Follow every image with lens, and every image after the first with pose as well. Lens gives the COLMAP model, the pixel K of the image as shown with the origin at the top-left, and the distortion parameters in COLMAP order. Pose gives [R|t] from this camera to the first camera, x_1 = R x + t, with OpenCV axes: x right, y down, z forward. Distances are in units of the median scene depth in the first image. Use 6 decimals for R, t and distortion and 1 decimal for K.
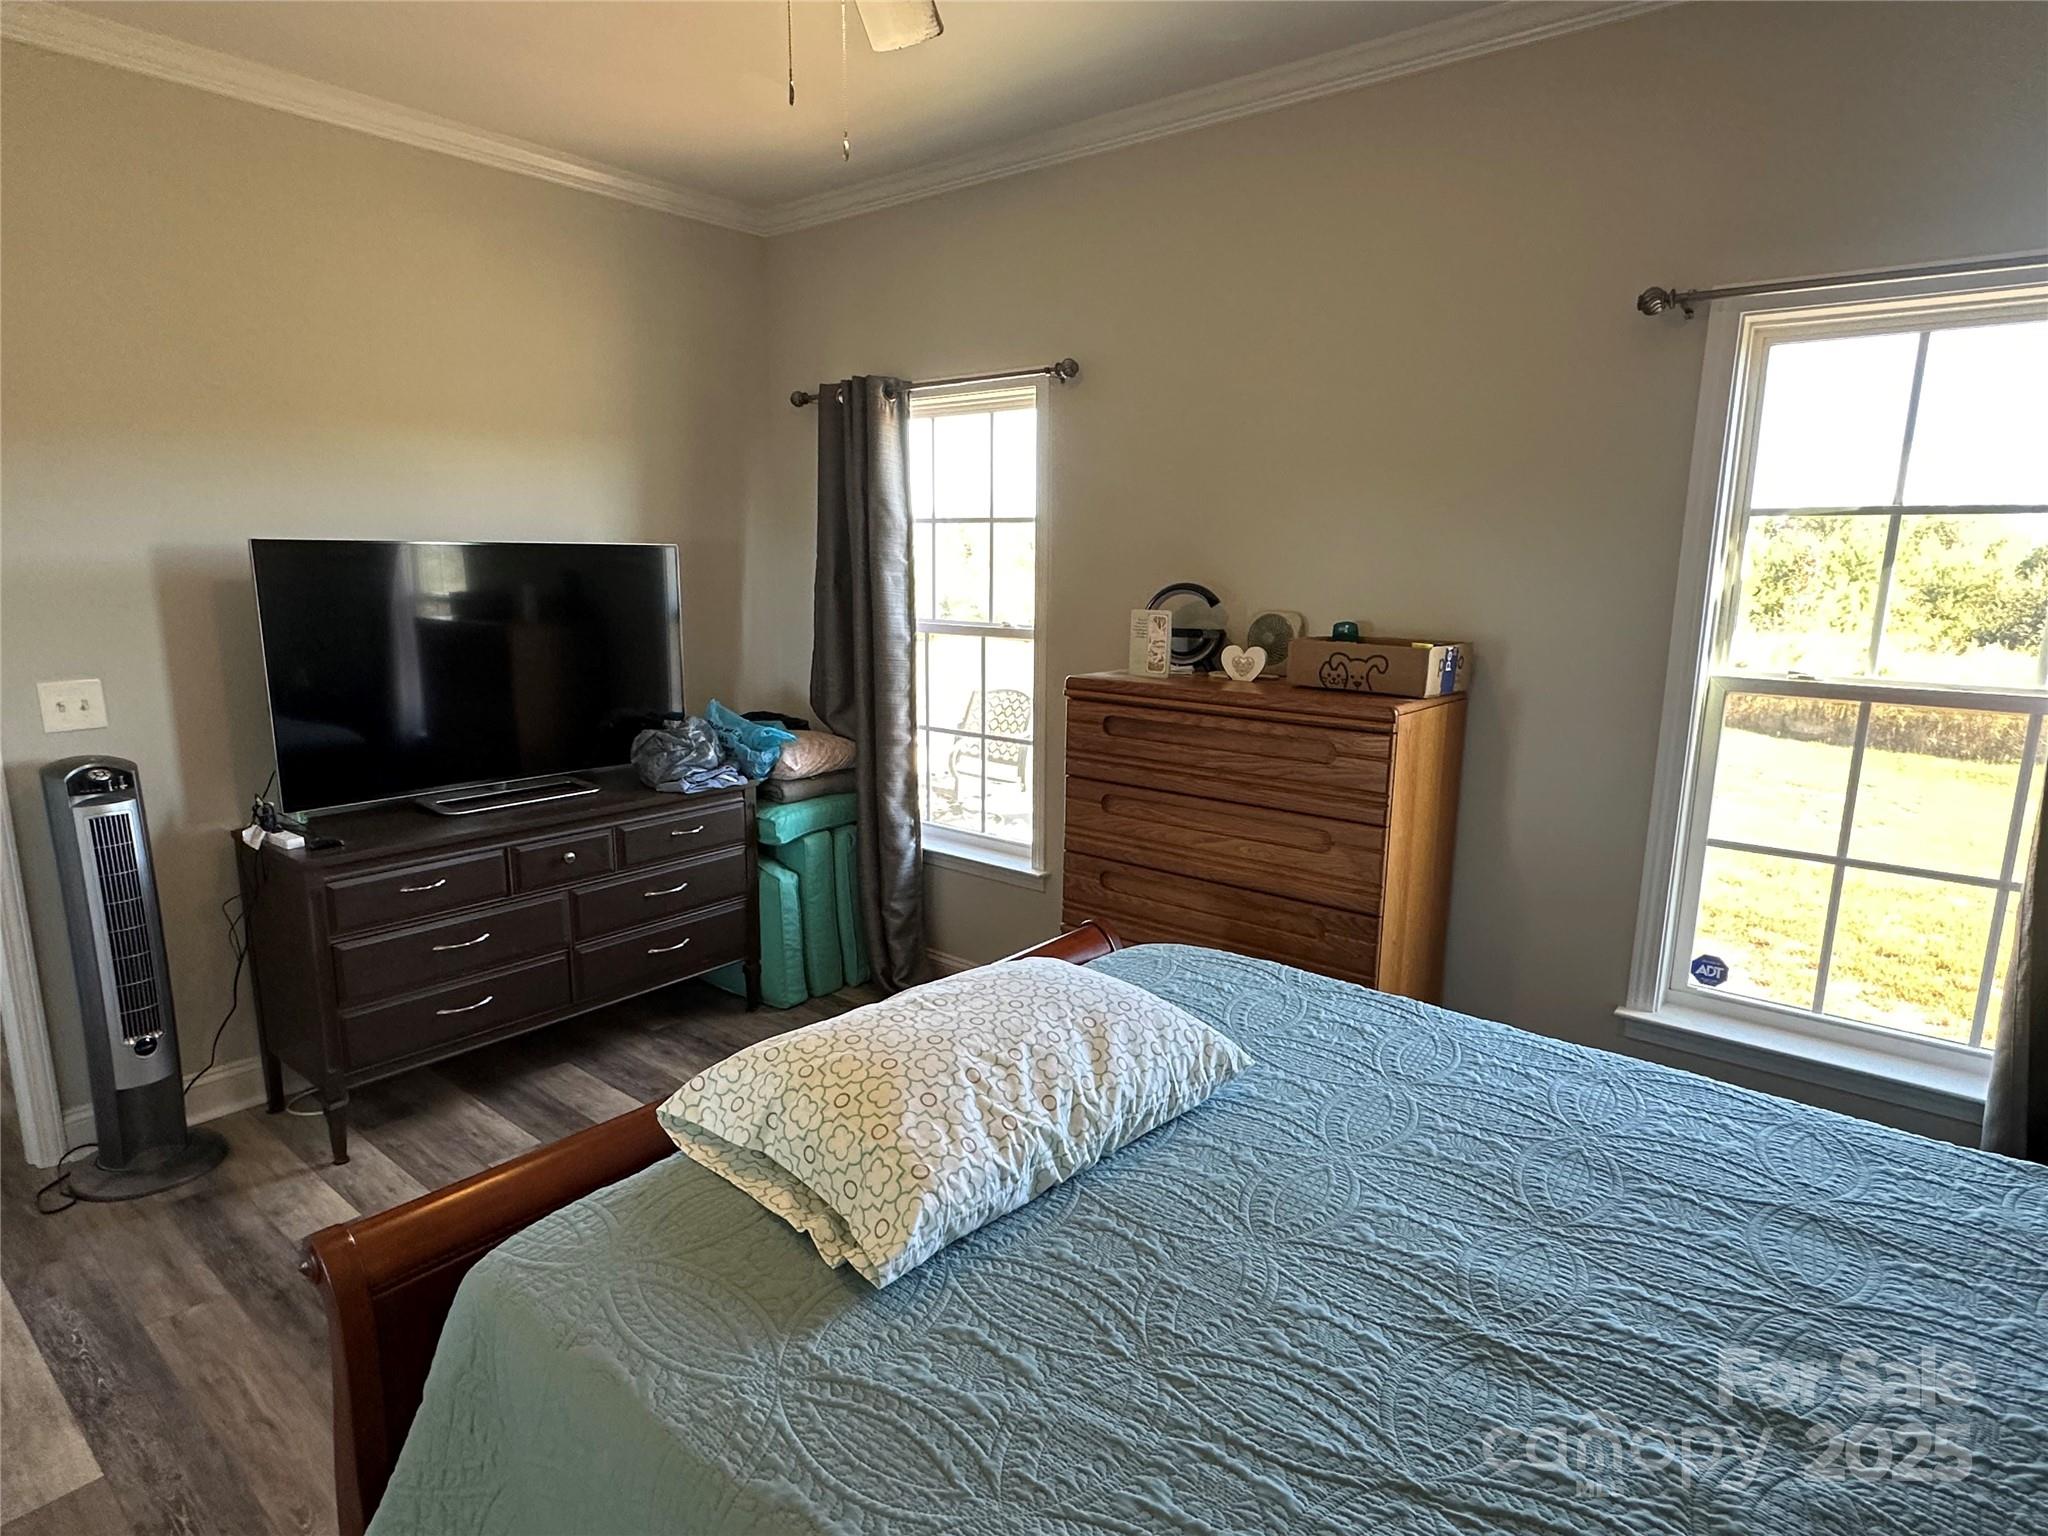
lens RADIAL K [[1140.2, 0, 1038.0], [0, 1140.2, 785.2], [0, 0, 1]] dist [0.001070, -0.000923]
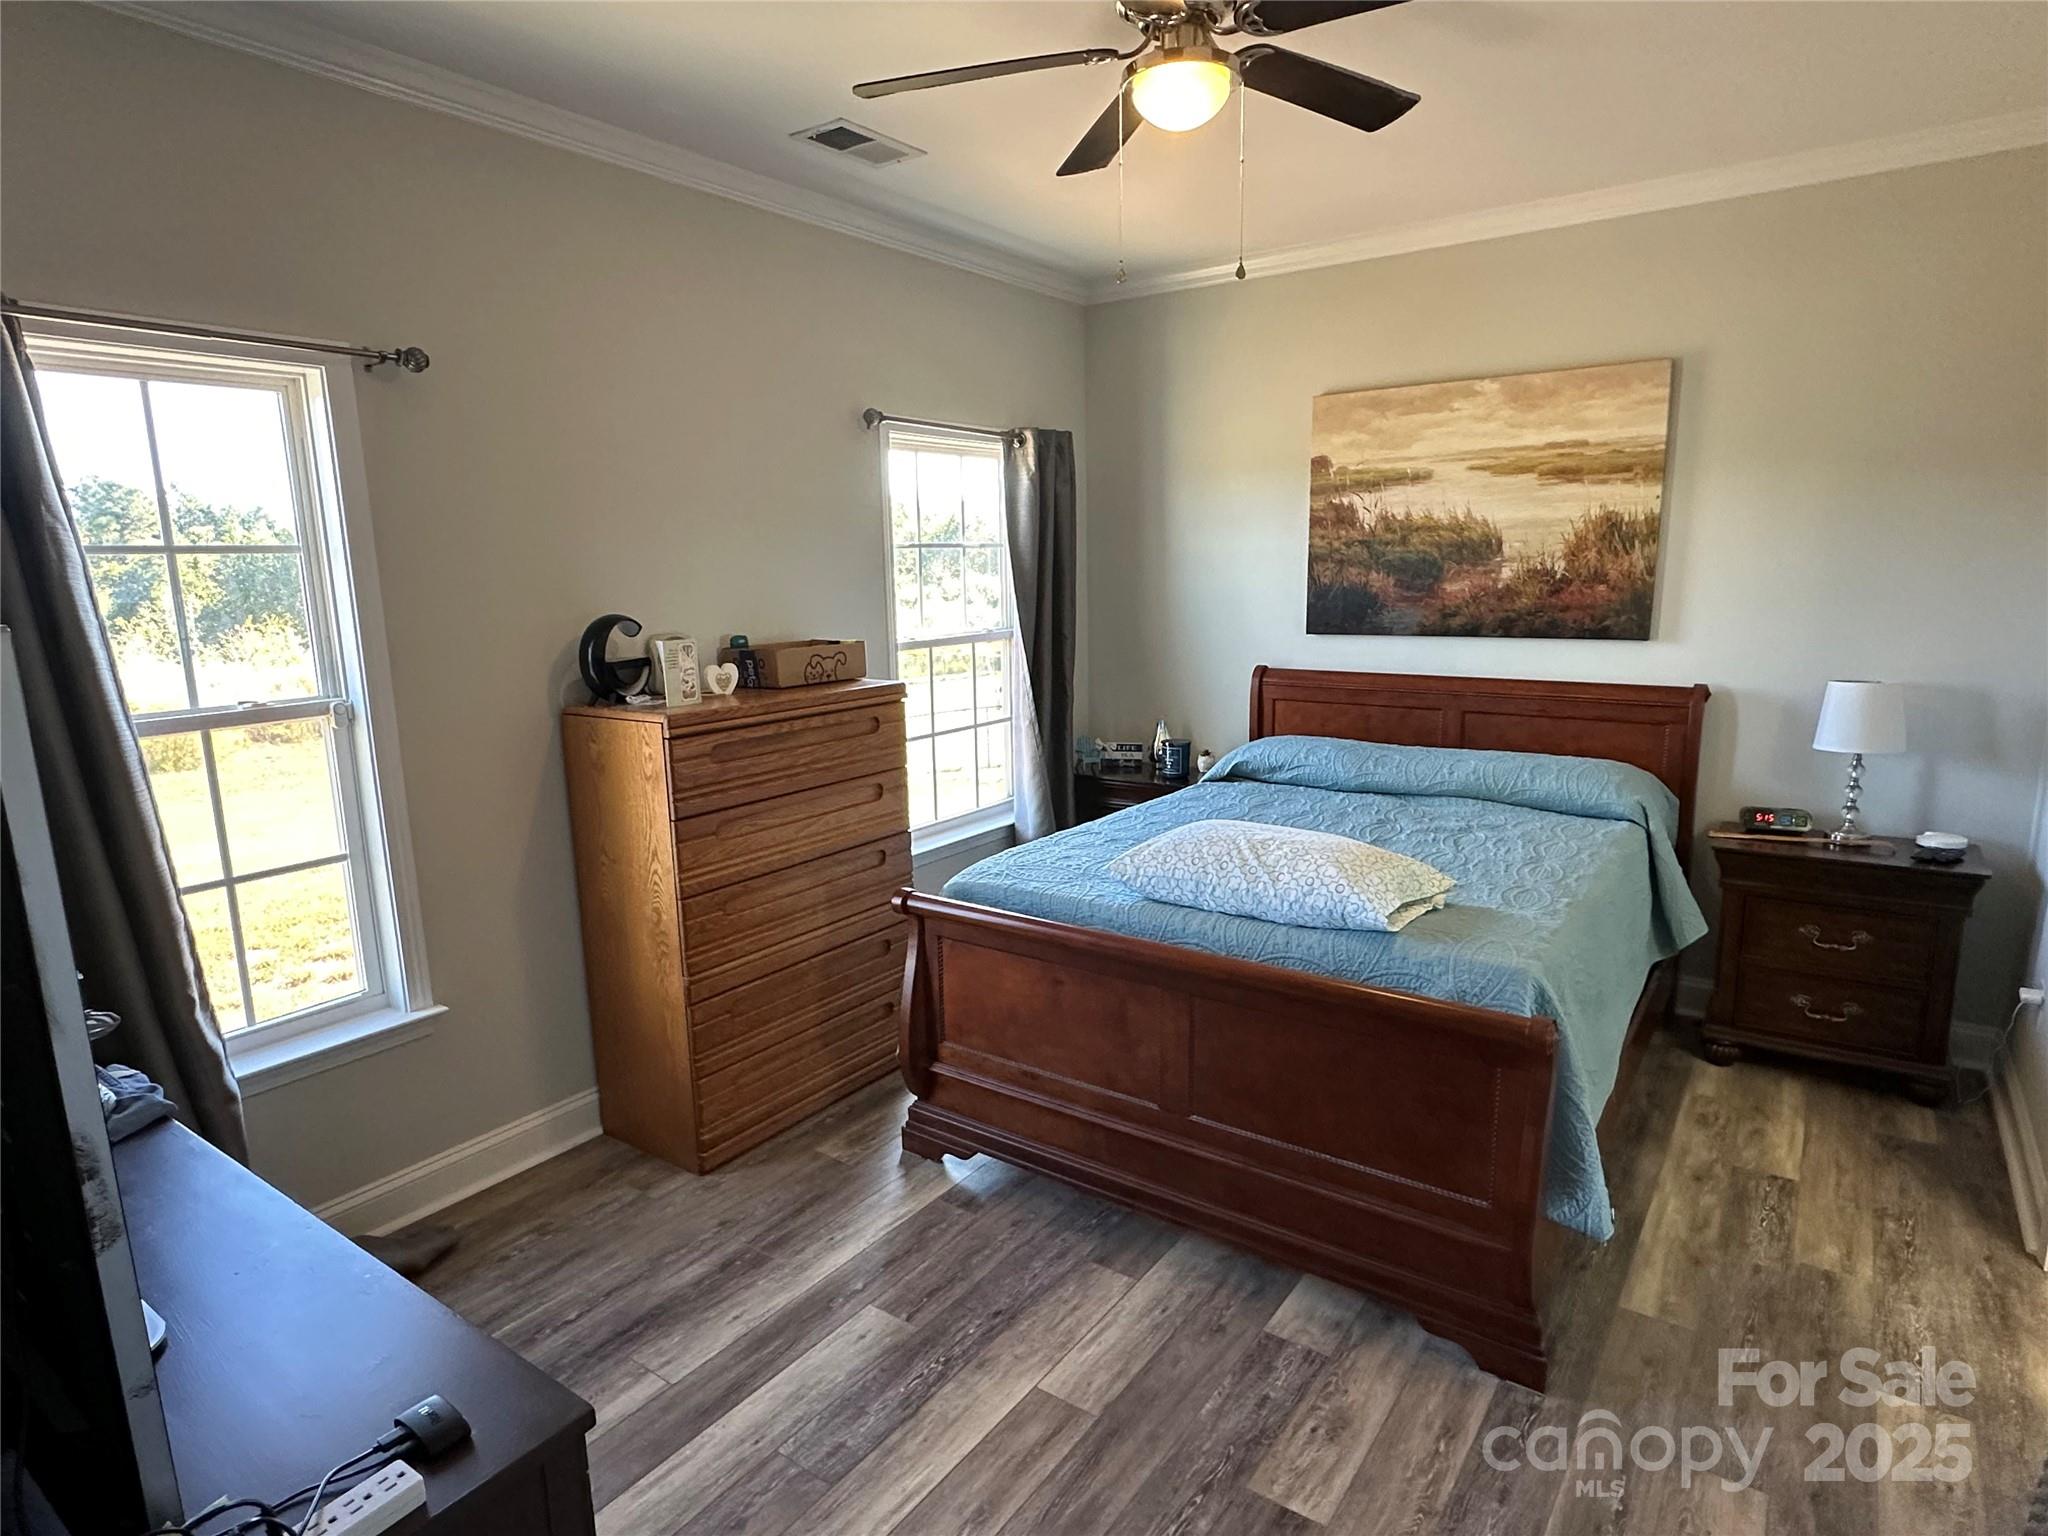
lens RADIAL K [[1140.2, 0, 1033.0], [0, 1140.2, 775.2], [0, 0, 1]] dist [0.001070, -0.000923]
pose [[-0.066375, -0.189578, 0.979620, -0.926892], [0.232537, 0.951812, 0.199952, -0.168752], [-0.970320, 0.241069, -0.019092, 0.751903]]
